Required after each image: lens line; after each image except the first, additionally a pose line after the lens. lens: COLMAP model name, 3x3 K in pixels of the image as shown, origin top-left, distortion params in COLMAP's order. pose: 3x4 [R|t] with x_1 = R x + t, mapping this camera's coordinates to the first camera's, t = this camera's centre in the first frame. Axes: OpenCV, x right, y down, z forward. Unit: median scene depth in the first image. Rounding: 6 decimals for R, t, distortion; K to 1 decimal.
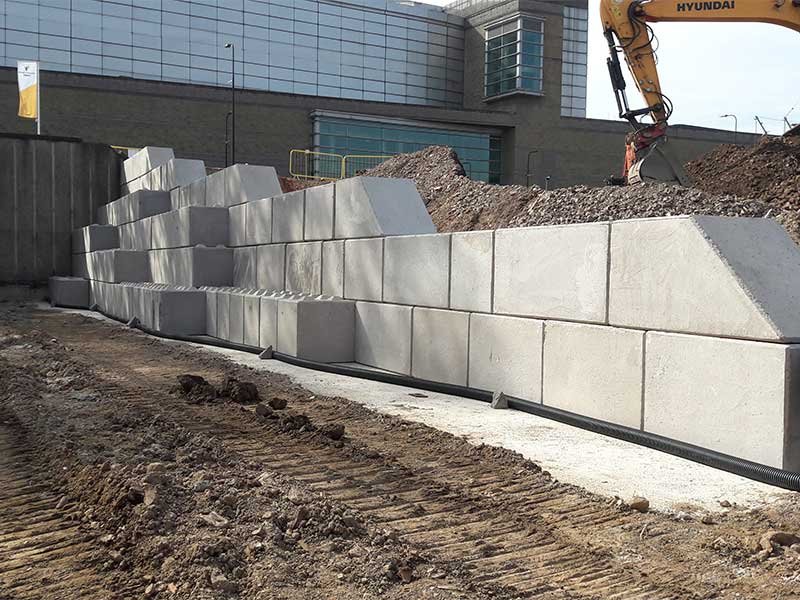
lens RADIAL K [[874.5, 0, 400.0], [0, 874.5, 300.0], [0, 0, 1]] dist [0.059021, -0.032042]
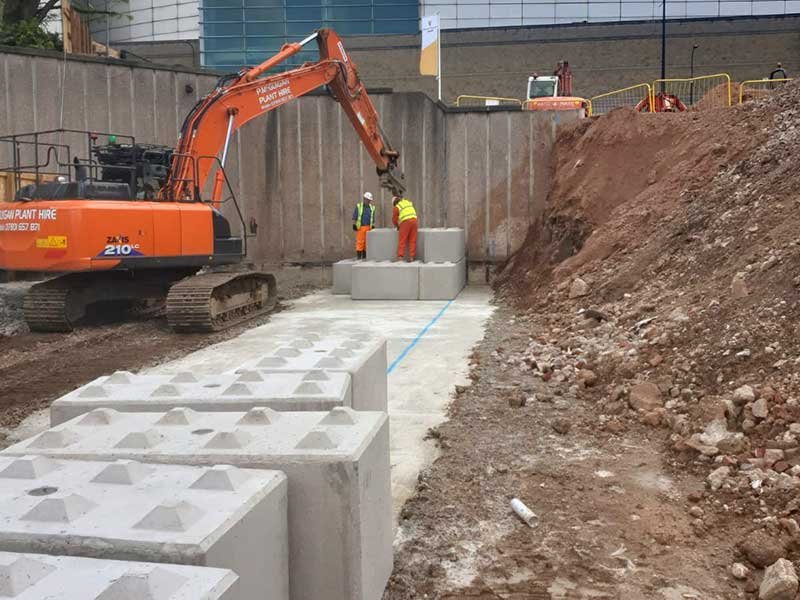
lens RADIAL K [[874.5, 0, 400.0], [0, 874.5, 300.0], [0, 0, 1]] dist [0.059021, -0.032042]
pose [[0.847423, 0.029675, -0.530088, 0.052893], [-0.002275, 0.998631, 0.052266, -0.018266], [0.530913, -0.043085, 0.846330, 0.190708]]
